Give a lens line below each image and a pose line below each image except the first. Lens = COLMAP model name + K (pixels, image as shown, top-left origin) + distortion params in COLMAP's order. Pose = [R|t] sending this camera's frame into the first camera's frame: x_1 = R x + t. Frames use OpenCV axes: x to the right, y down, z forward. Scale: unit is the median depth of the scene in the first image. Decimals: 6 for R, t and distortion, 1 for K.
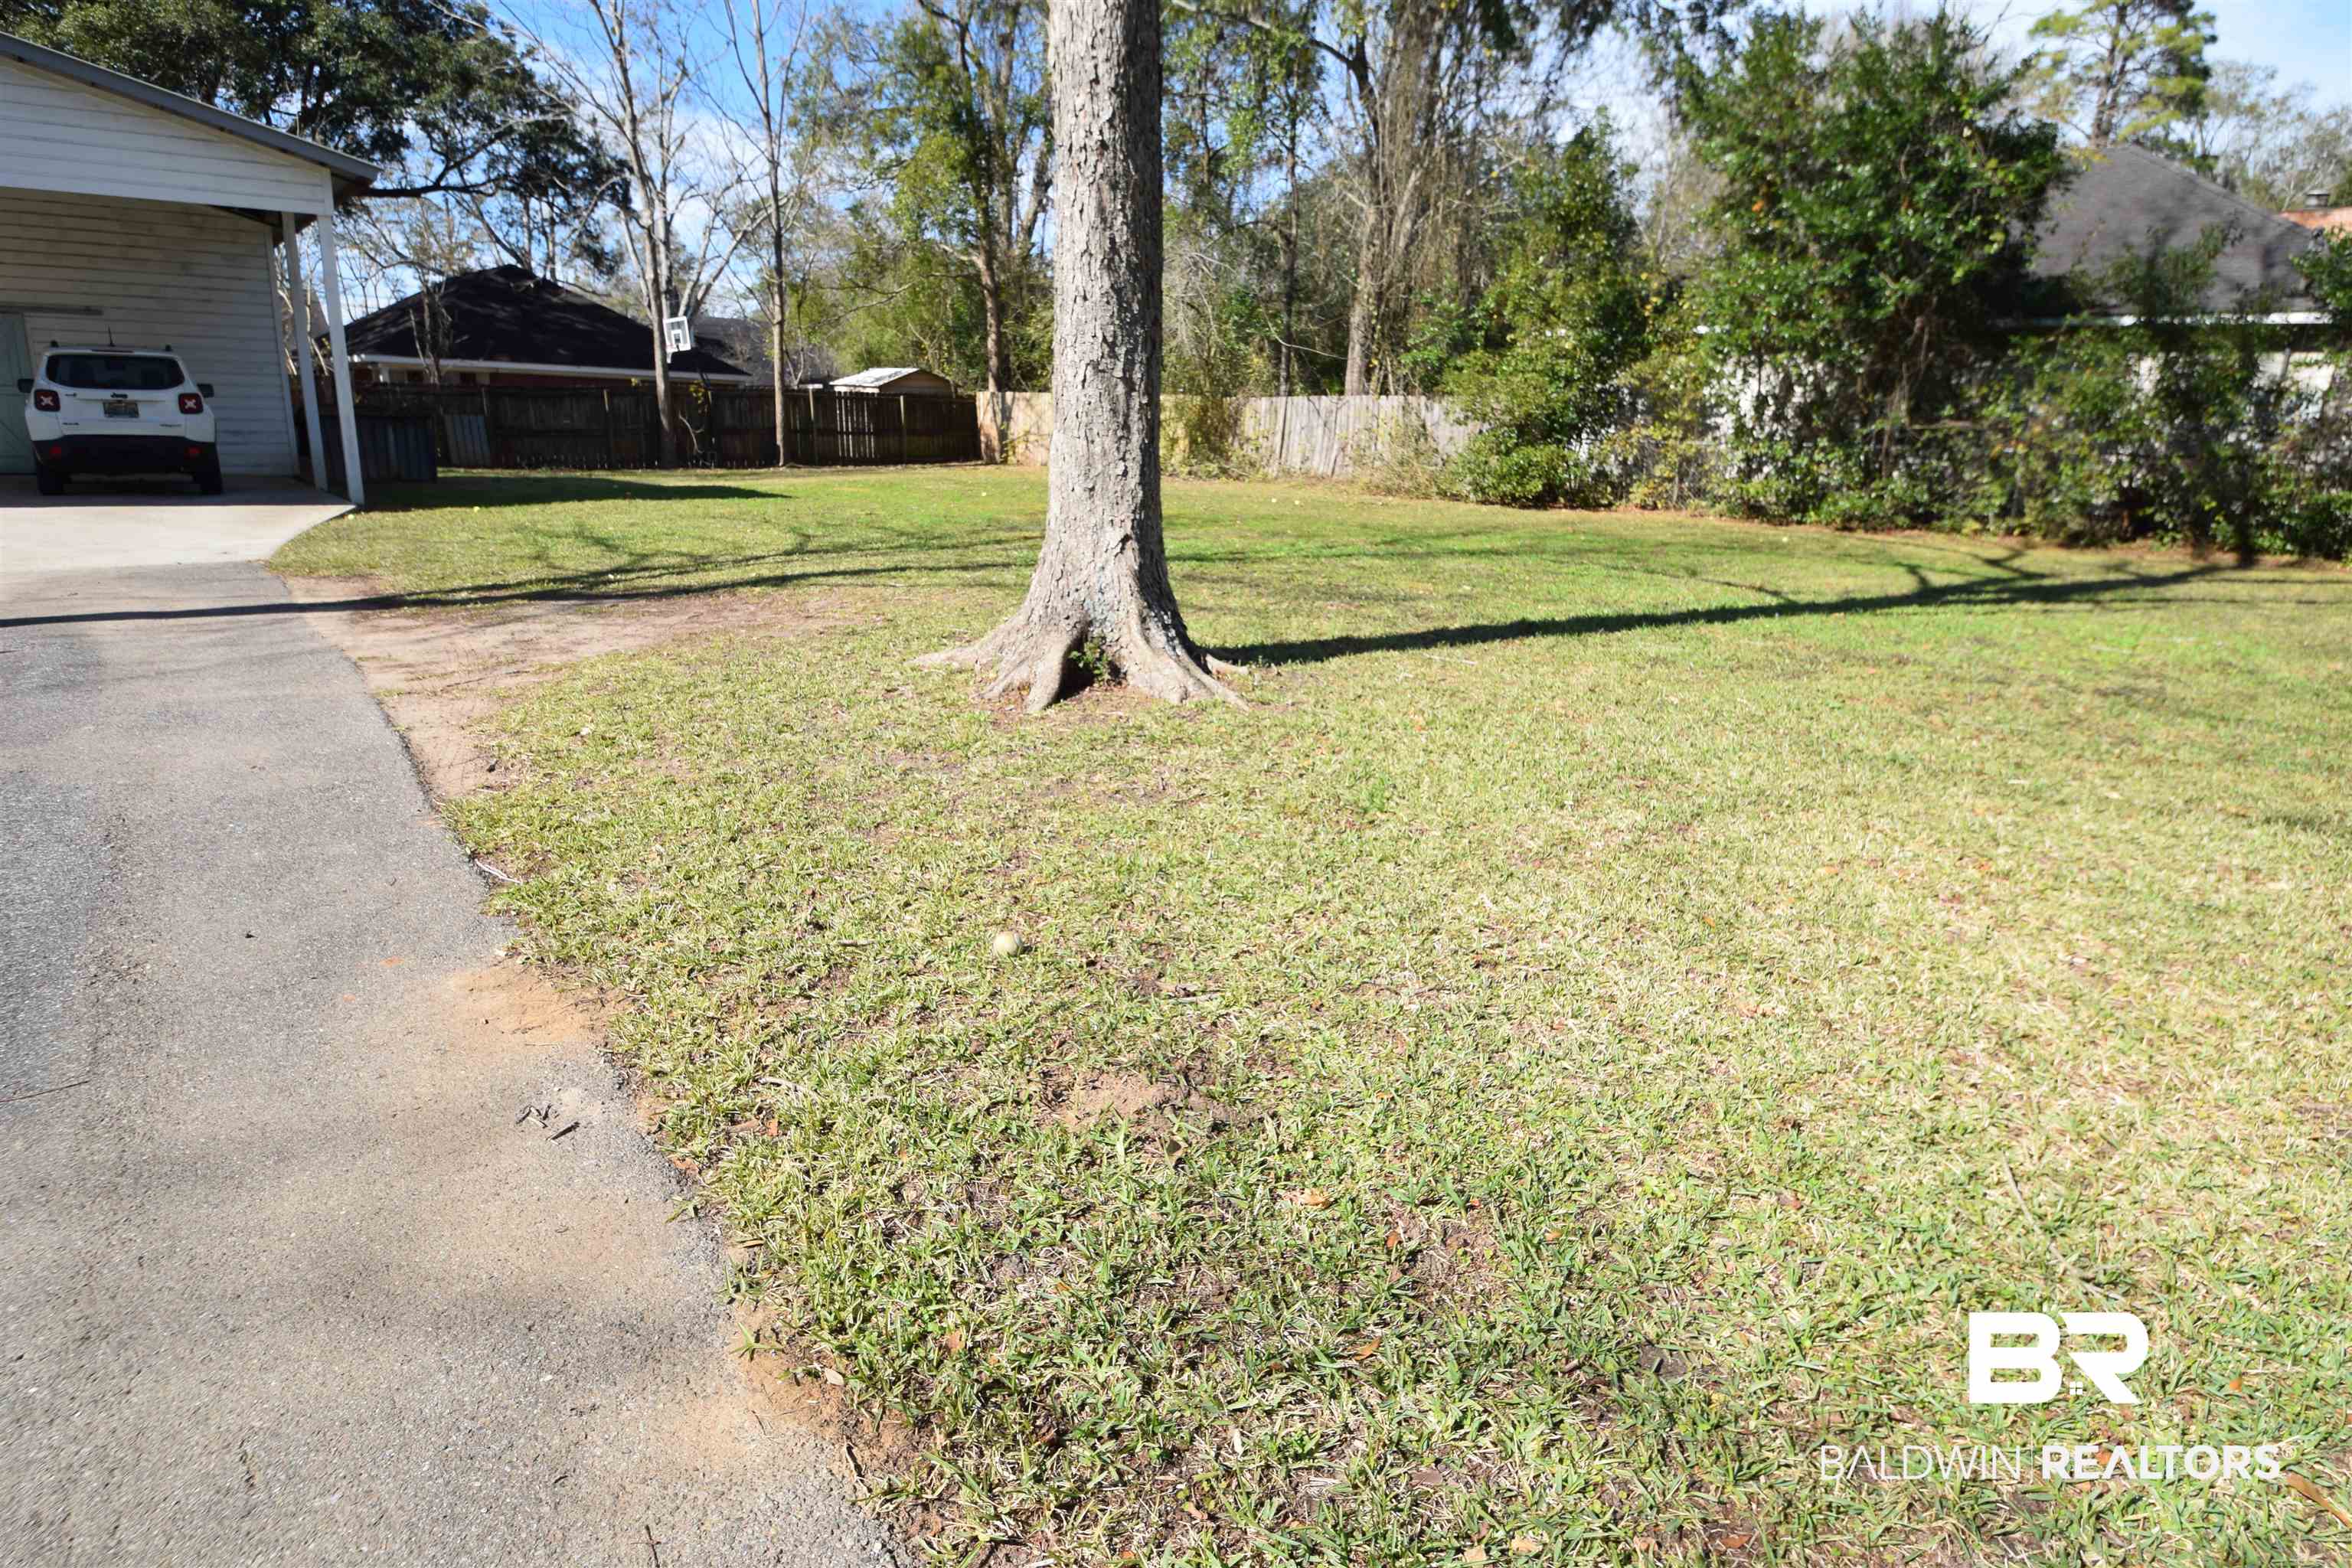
lens RADIAL K [[1335.4, 0, 1185.1], [0, 1335.4, 807.1], [0, 0, 1]] dist [-0.012446, -0.012773]
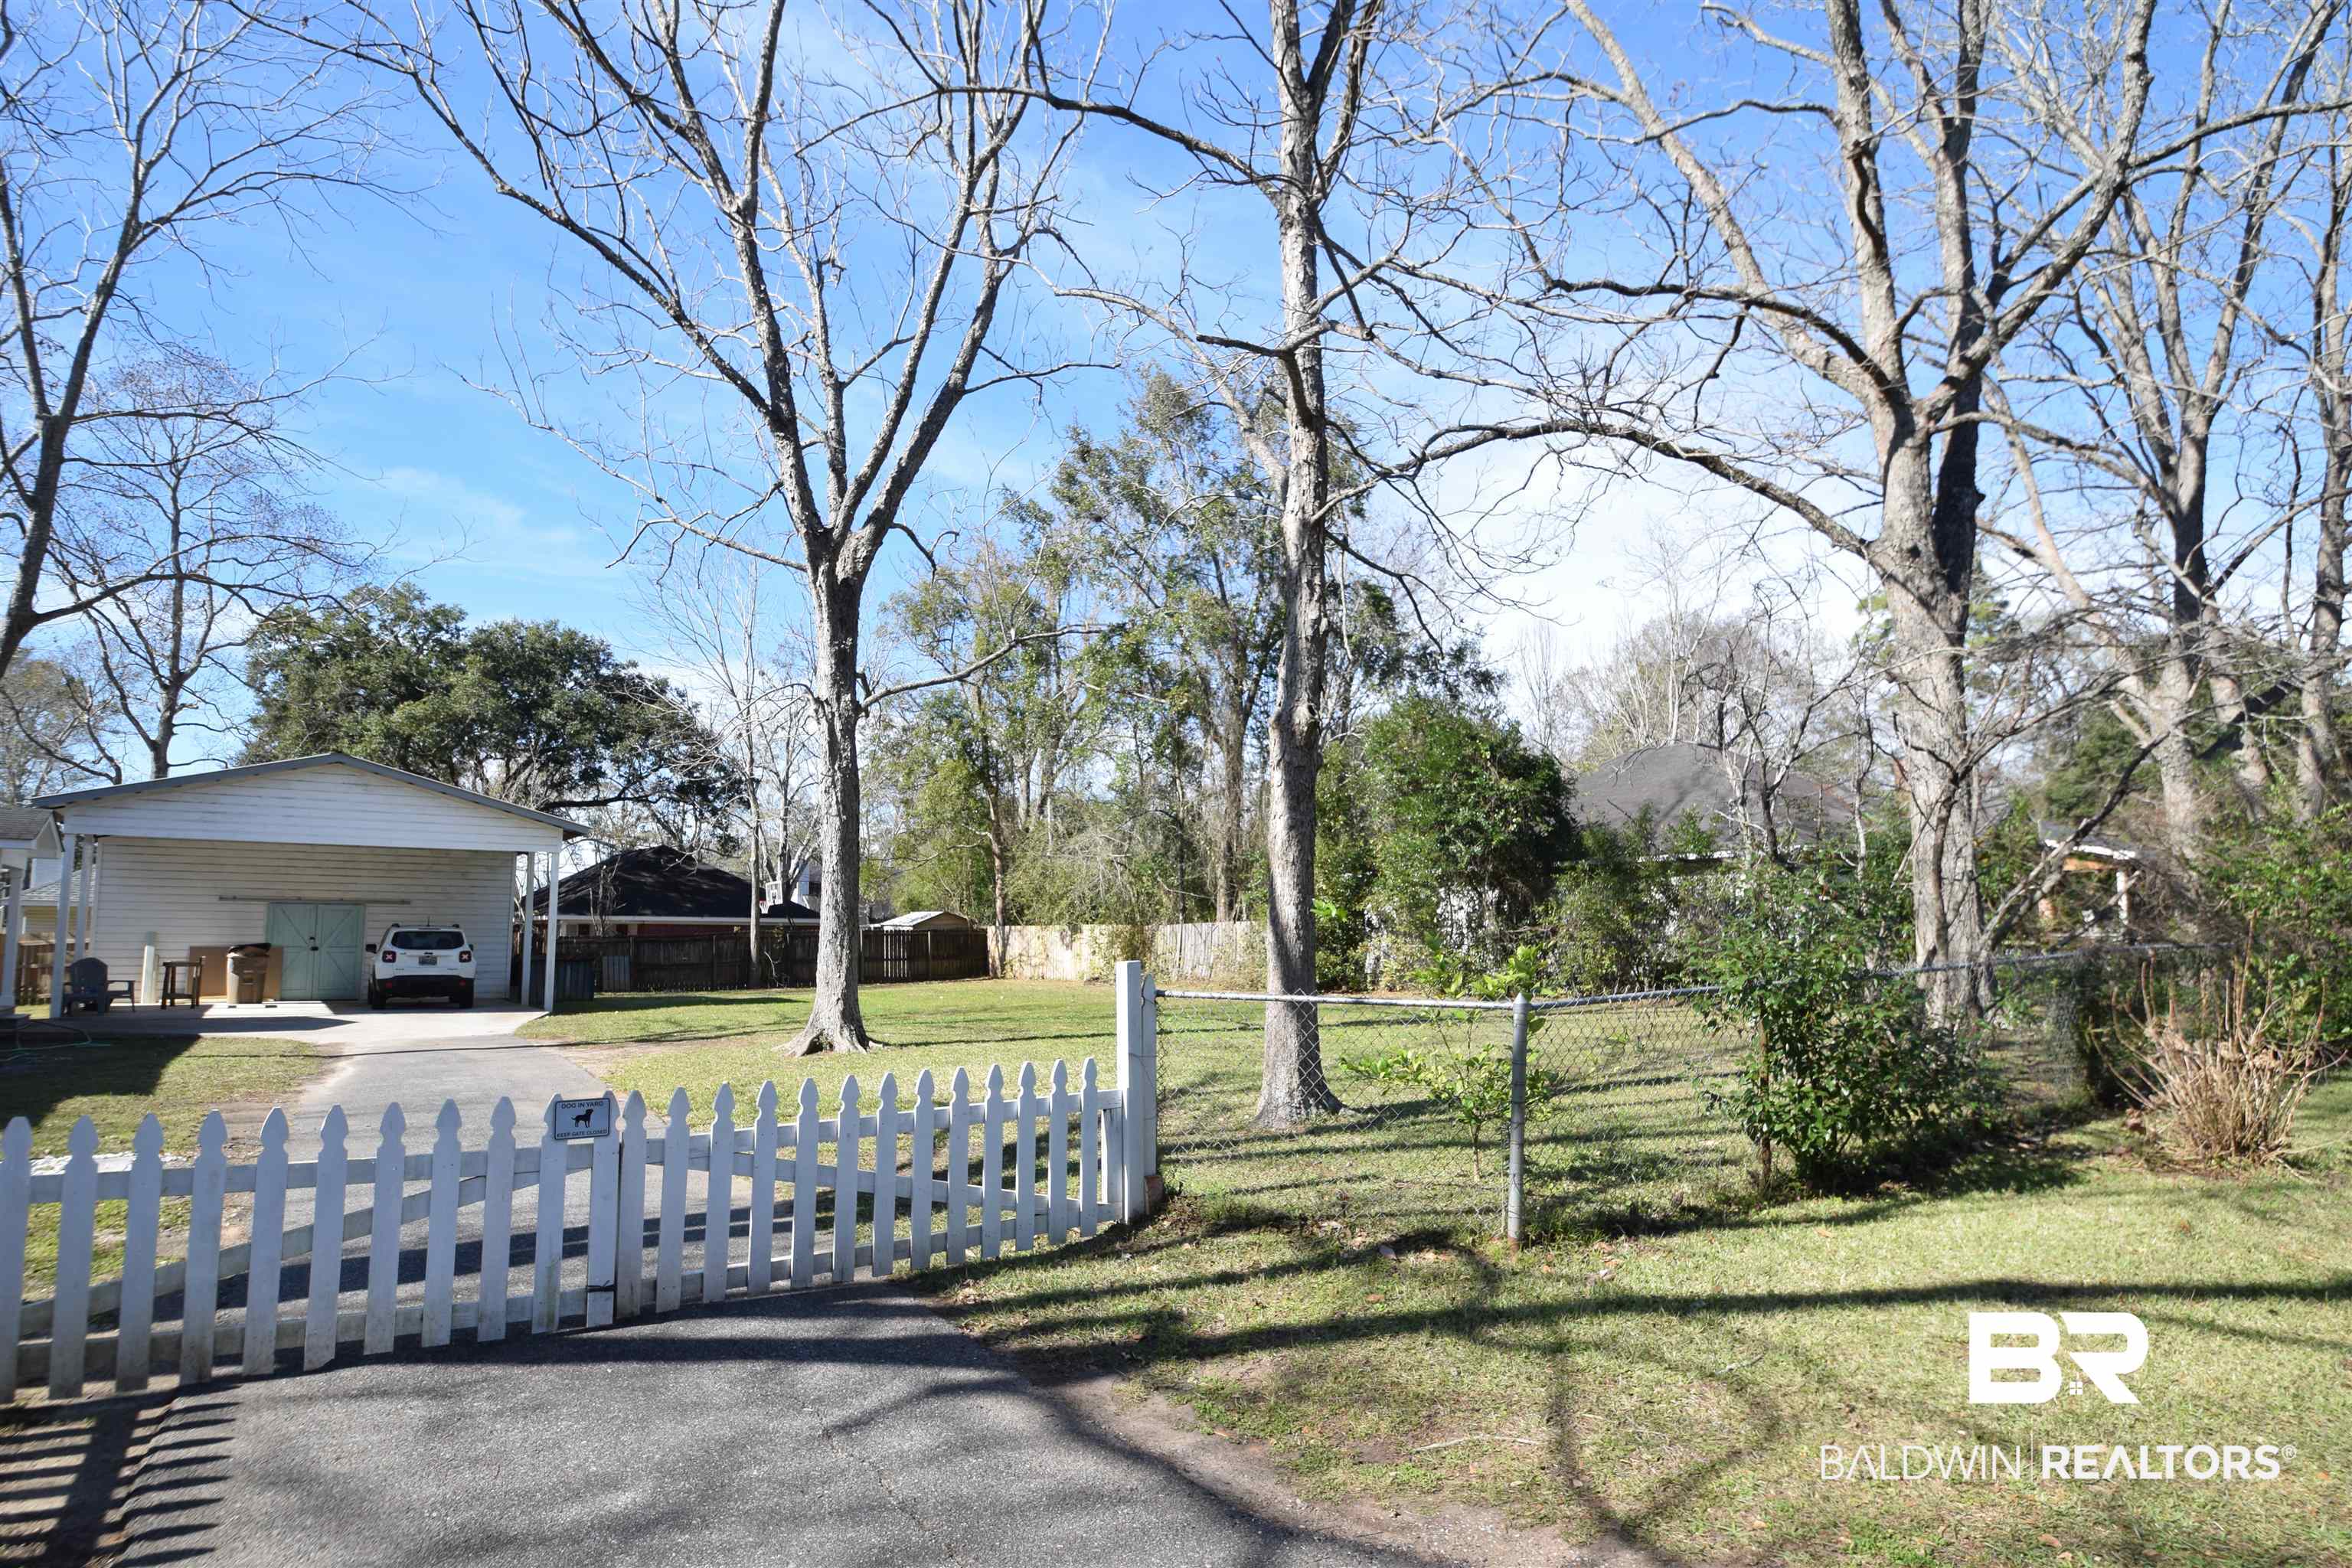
lens RADIAL K [[1330.9, 0, 1183.9], [0, 1330.9, 797.0], [0, 0, 1]] dist [-0.012216, -0.012826]
pose [[0.996336, -0.045945, -0.072141, 0.187229], [0.015491, 0.926454, -0.376090, 0.097597], [0.084115, 0.373595, 0.923770, -0.351078]]
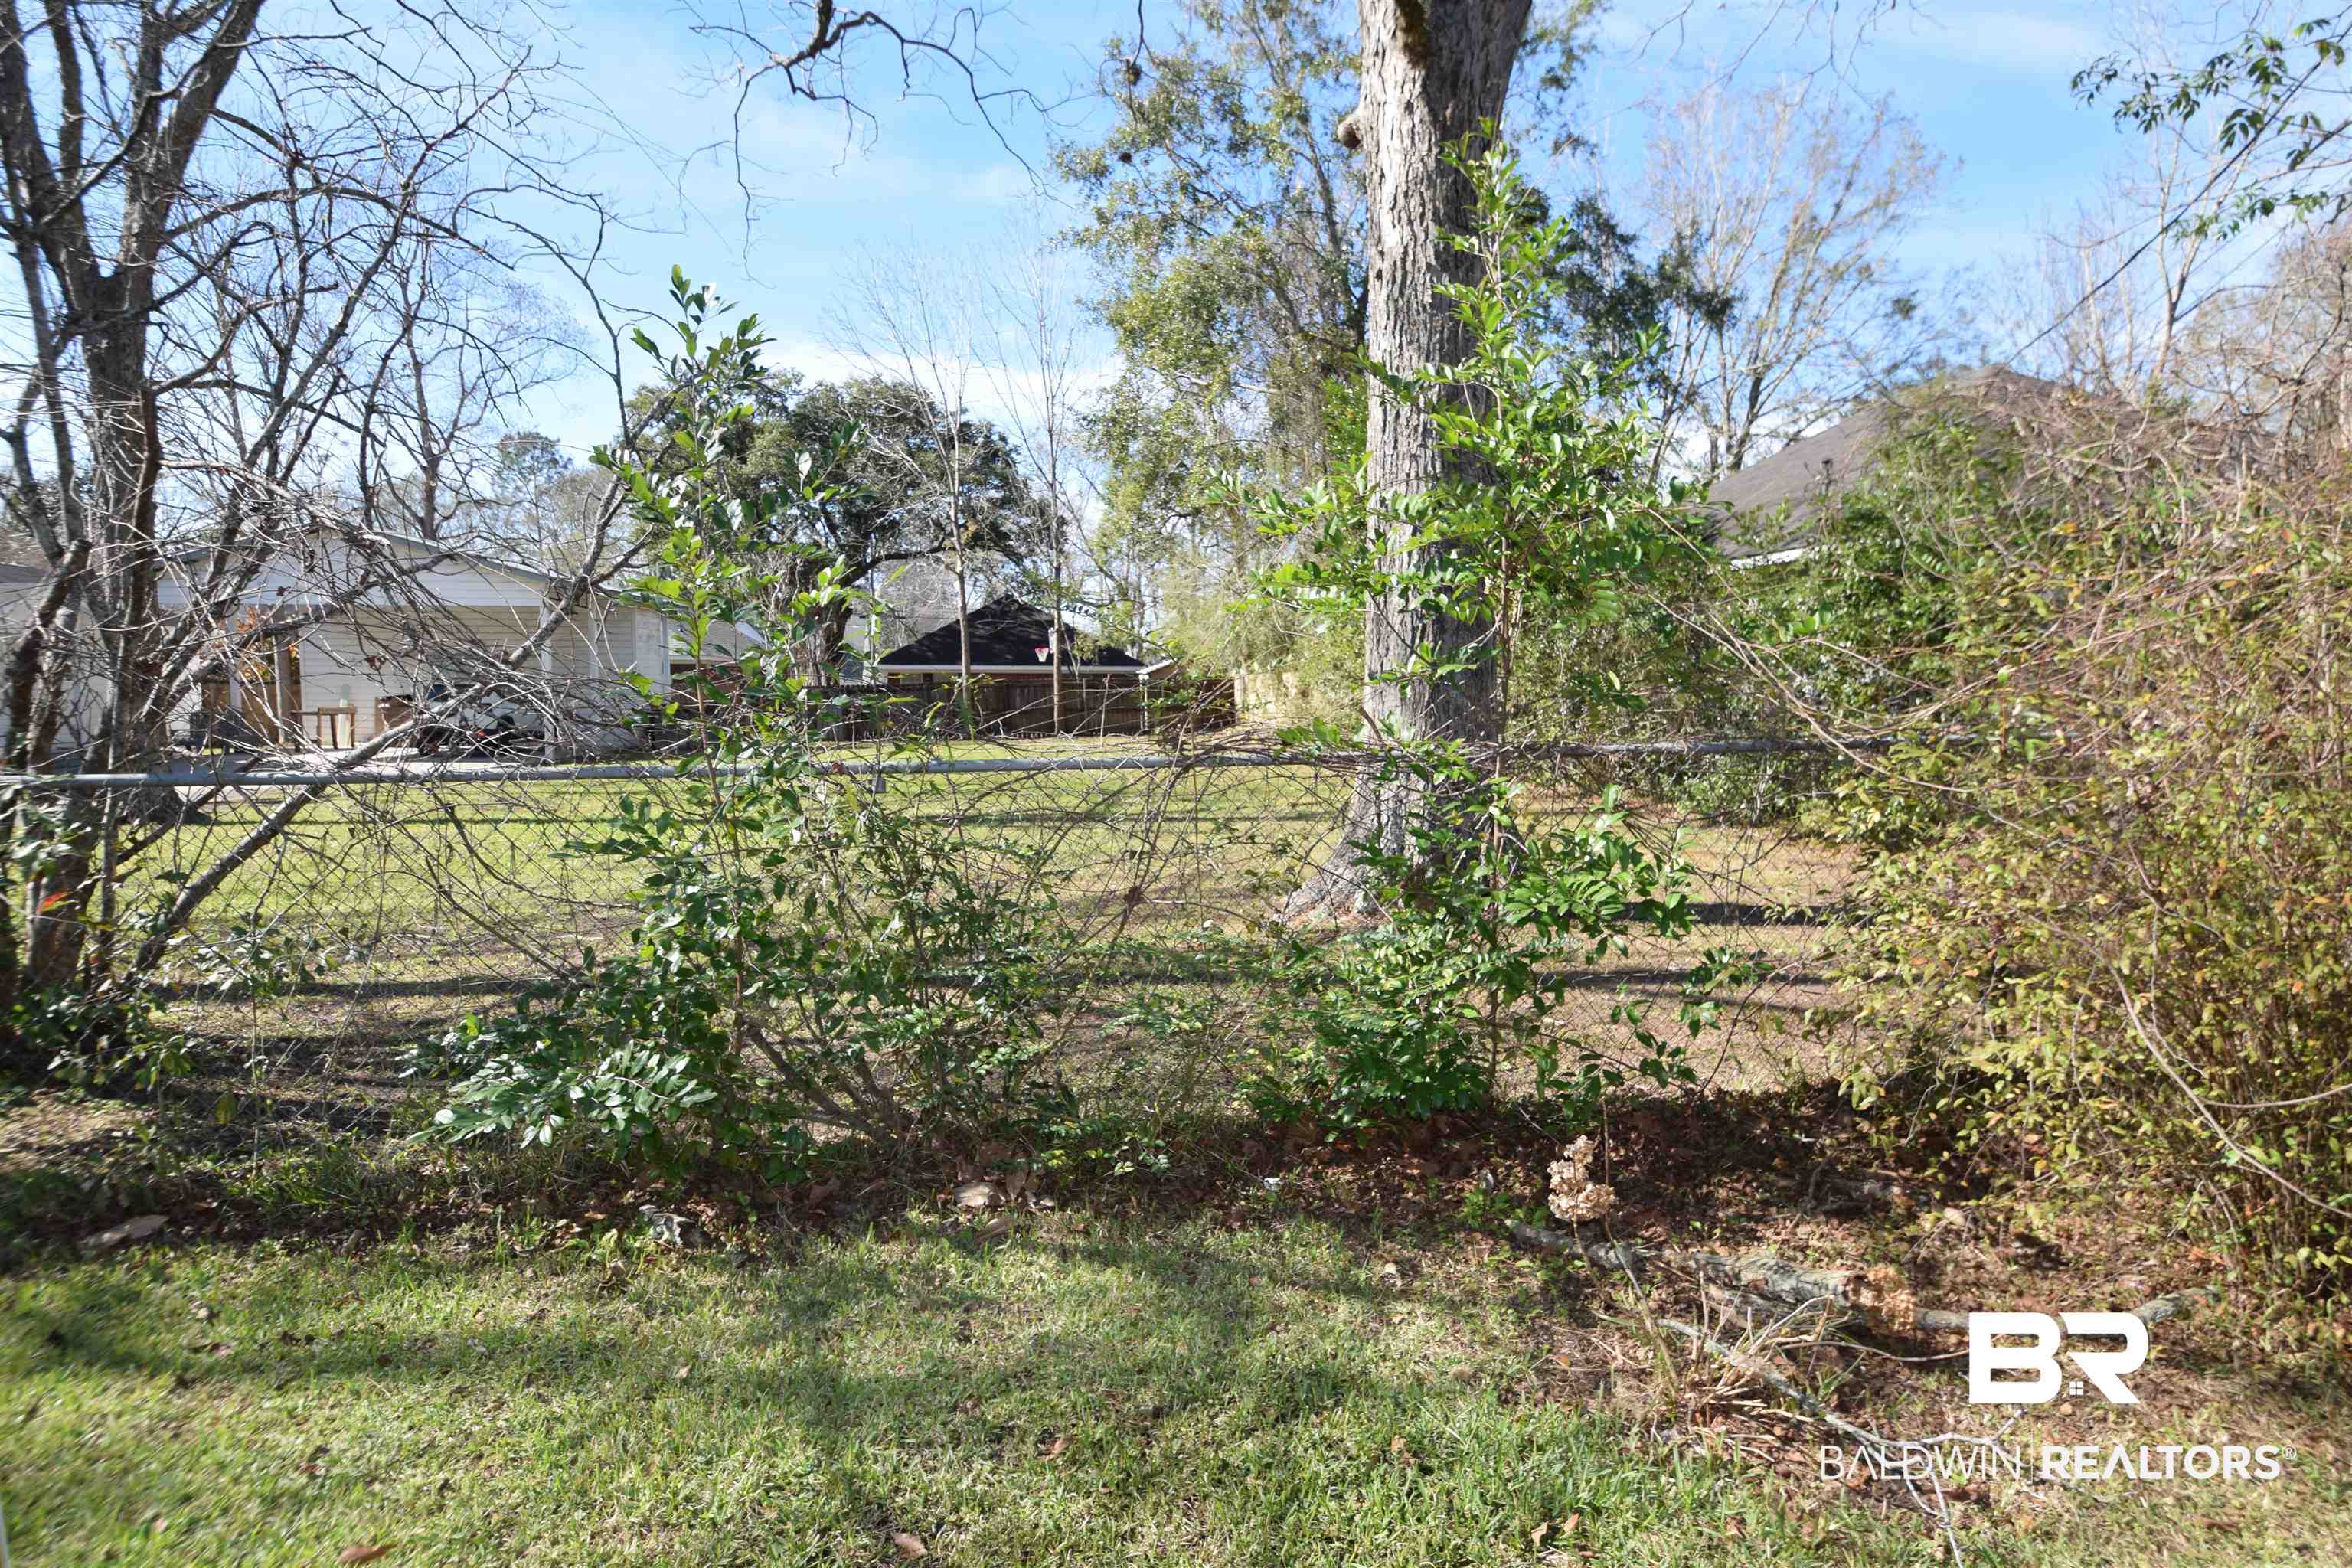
lens RADIAL K [[1335.4, 0, 1183.6], [0, 1335.4, 801.7], [0, 0, 1]] dist [-0.012446, -0.012773]
pose [[0.836273, 0.011892, -0.548184, 0.609338], [-0.120522, 0.979301, -0.162617, 0.003208], [0.534903, 0.202061, 0.820397, 0.015176]]
